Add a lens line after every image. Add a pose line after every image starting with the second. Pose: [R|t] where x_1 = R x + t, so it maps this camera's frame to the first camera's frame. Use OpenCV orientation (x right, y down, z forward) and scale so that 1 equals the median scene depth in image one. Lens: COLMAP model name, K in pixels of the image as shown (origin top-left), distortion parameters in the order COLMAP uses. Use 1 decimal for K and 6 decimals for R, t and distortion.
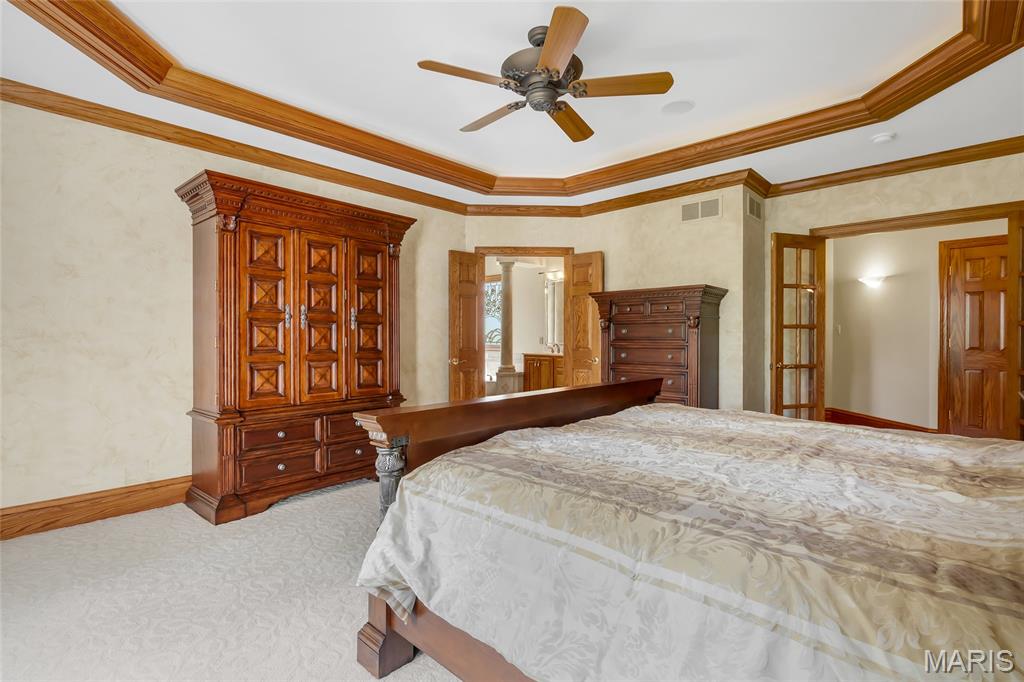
lens RADIAL K [[498.1, 0, 512.0], [0, 498.1, 341.0], [0, 0, 1]] dist [0.000928, 0.000146]
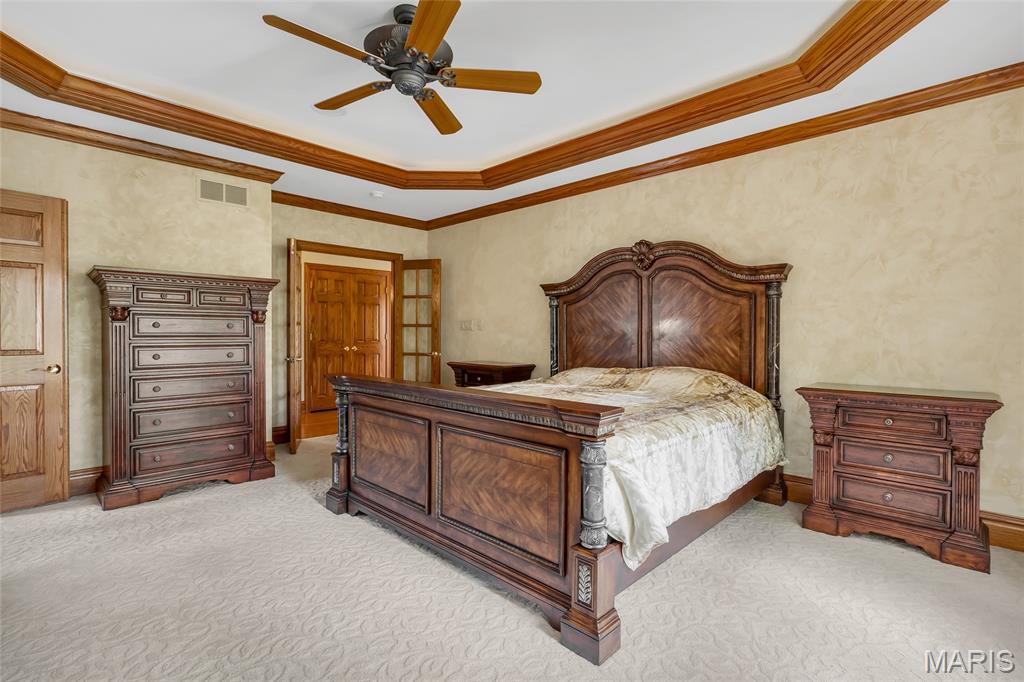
lens RADIAL K [[471.4, 0, 512.0], [0, 471.4, 341.0], [0, 0, 1]] dist [-0.000794, 0.000087]
pose [[0.028963, -0.016145, 0.999450, -0.579213], [0.004429, 0.999862, 0.016023, -0.003427], [-0.999571, 0.003962, 0.029031, 0.546283]]
